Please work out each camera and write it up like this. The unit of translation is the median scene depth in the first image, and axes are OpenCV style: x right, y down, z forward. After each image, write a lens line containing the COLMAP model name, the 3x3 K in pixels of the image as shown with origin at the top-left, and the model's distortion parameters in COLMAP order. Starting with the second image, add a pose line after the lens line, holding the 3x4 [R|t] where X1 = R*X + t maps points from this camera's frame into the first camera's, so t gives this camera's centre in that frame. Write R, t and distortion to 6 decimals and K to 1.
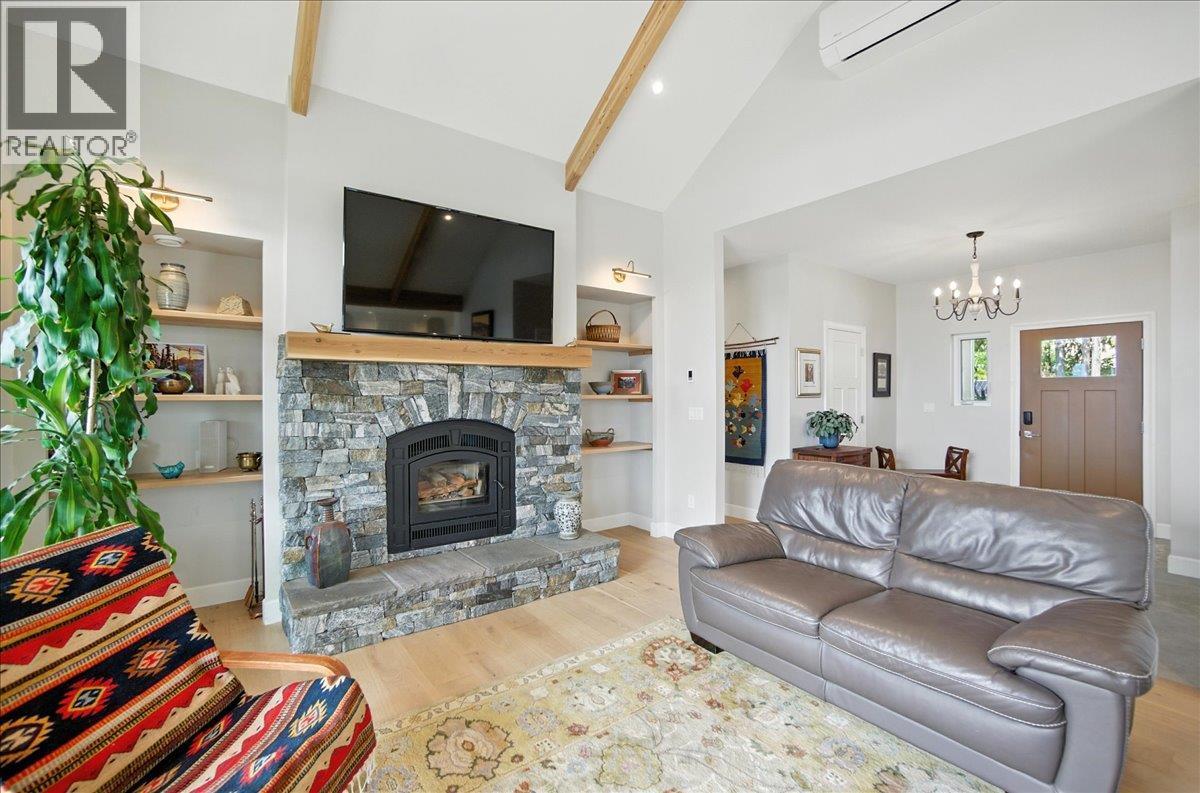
lens RADIAL K [[521.3, 0, 600.0], [0, 521.3, 396.5], [0, 0, 1]] dist [-0.067825, 0.032673]
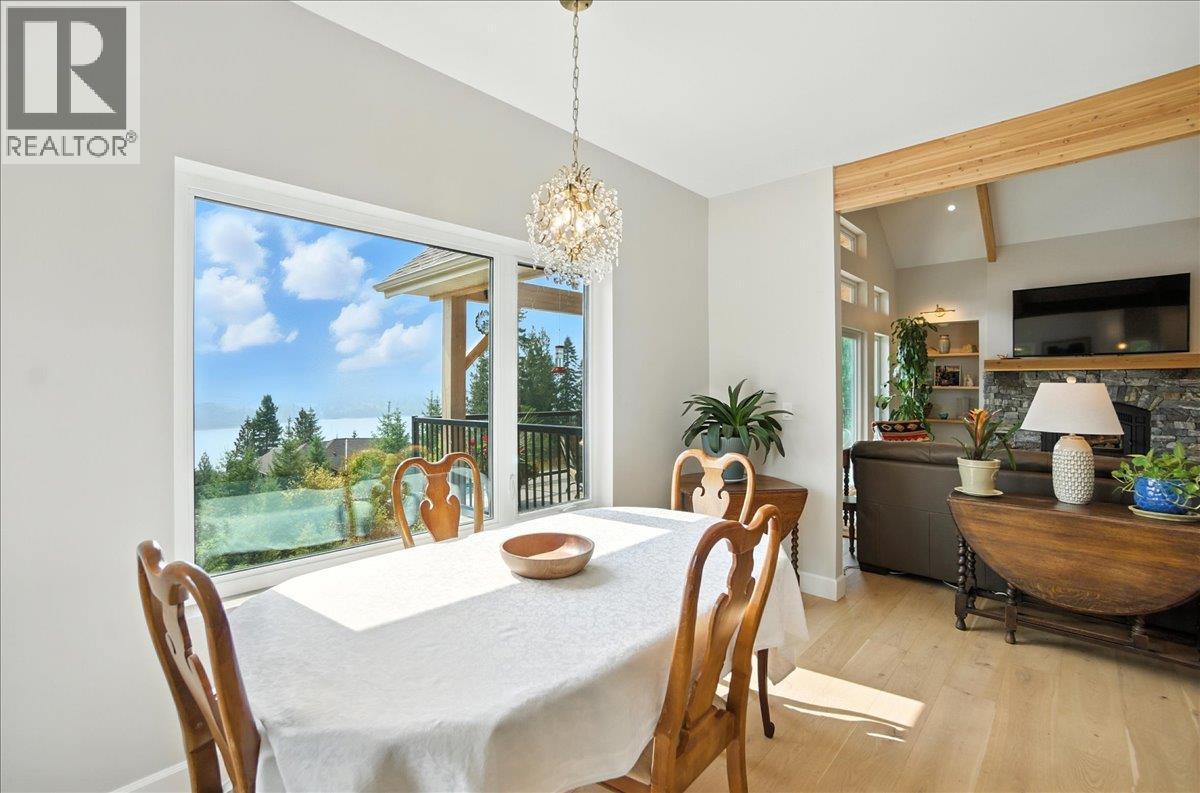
lens RADIAL K [[531.2, 0, 581.4], [0, 531.2, 387.7], [0, 0, 1]] dist [-0.042618, 0.023980]
pose [[0.160857, 0.003964, -0.986970, 1.284423], [-0.006376, 0.999975, 0.002977, 0.005600], [0.986957, 0.005814, 0.160878, -1.076162]]
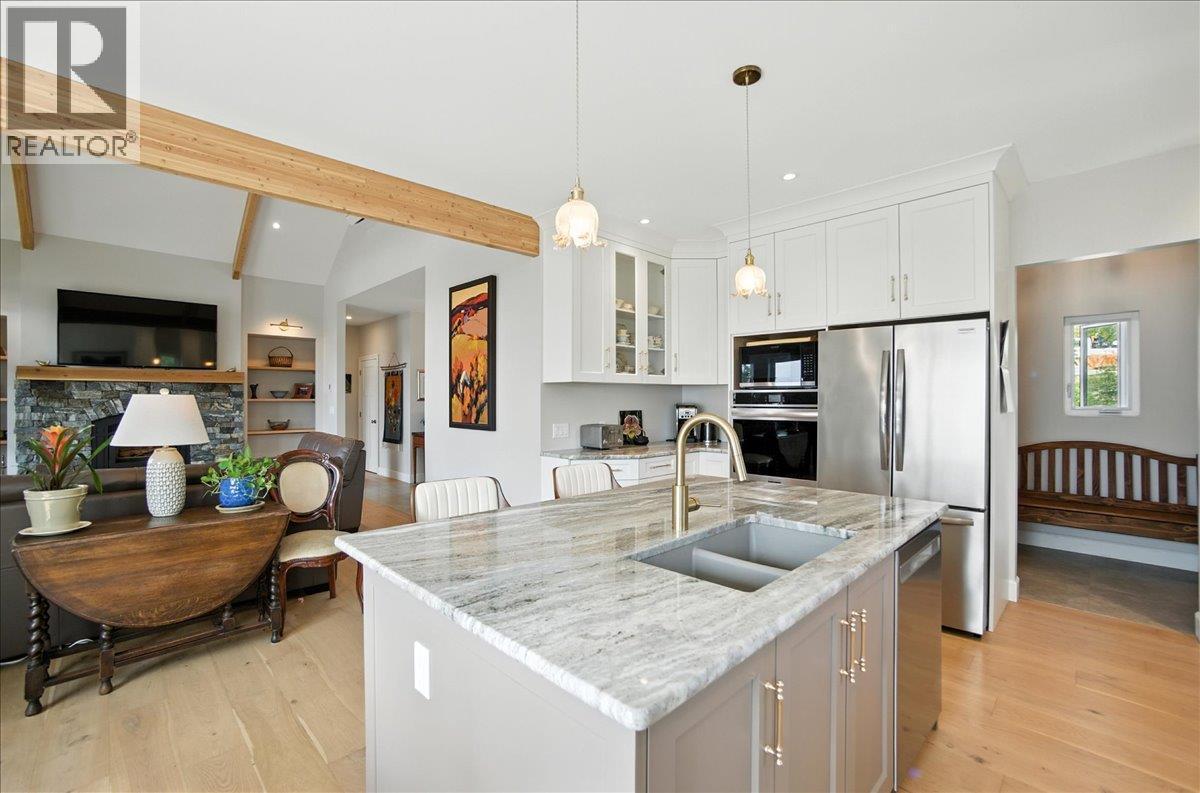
lens RADIAL K [[511.6, 0, 600.0], [0, 511.6, 396.5], [0, 0, 1]] dist [-0.037144, 0.015397]
pose [[0.989211, 0.001877, 0.146484, 1.131870], [-0.000561, 0.999959, -0.009027, 0.005795], [-0.146495, 0.008848, 0.989172, -1.050520]]
